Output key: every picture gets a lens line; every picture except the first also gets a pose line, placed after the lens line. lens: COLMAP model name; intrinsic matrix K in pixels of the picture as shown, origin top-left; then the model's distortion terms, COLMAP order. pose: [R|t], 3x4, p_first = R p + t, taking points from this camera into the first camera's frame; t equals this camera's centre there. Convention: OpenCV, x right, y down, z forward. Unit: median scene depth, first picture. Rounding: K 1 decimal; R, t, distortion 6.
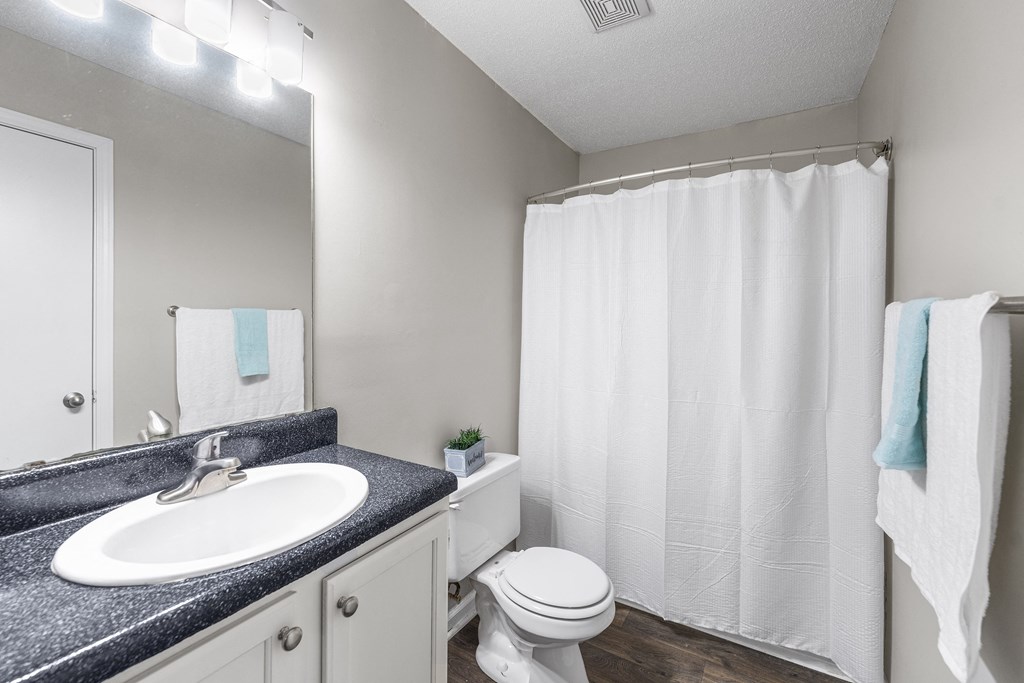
lens RADIAL K [[429.8, 0, 509.0], [0, 429.8, 322.8], [0, 0, 1]] dist [-0.000540, -0.000288]
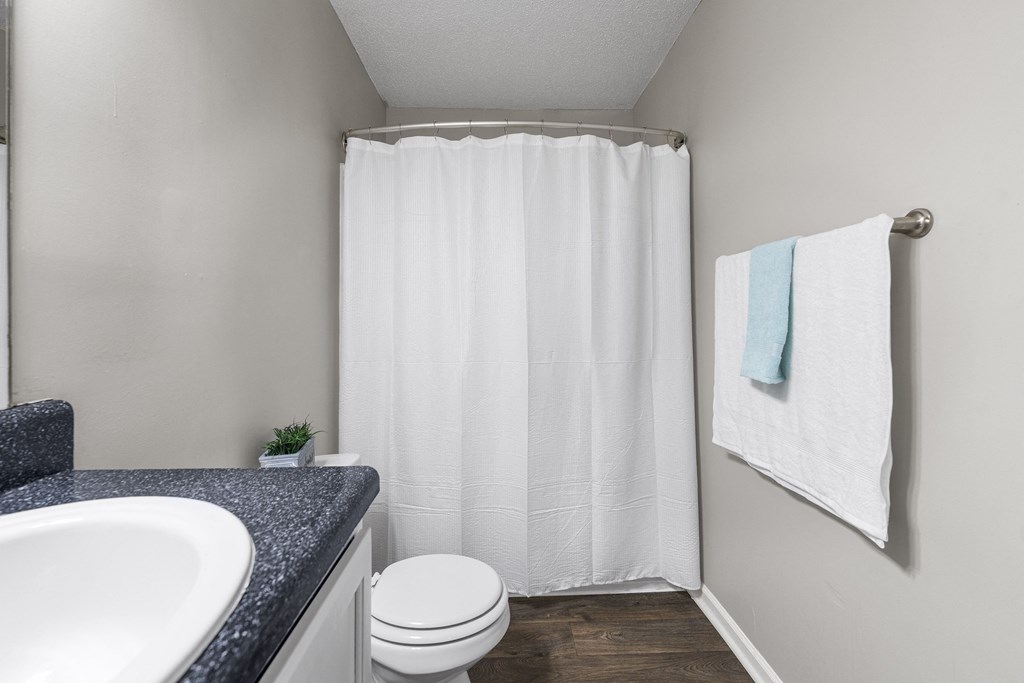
lens RADIAL K [[432.7, 0, 512.4], [0, 432.7, 314.2], [0, 0, 1]] dist [0.002202, -0.000004]
pose [[0.836525, -0.007256, 0.547881, -0.189593], [0.017137, 0.999770, -0.012926, 0.087826], [-0.547661, 0.020202, 0.836457, 0.223357]]
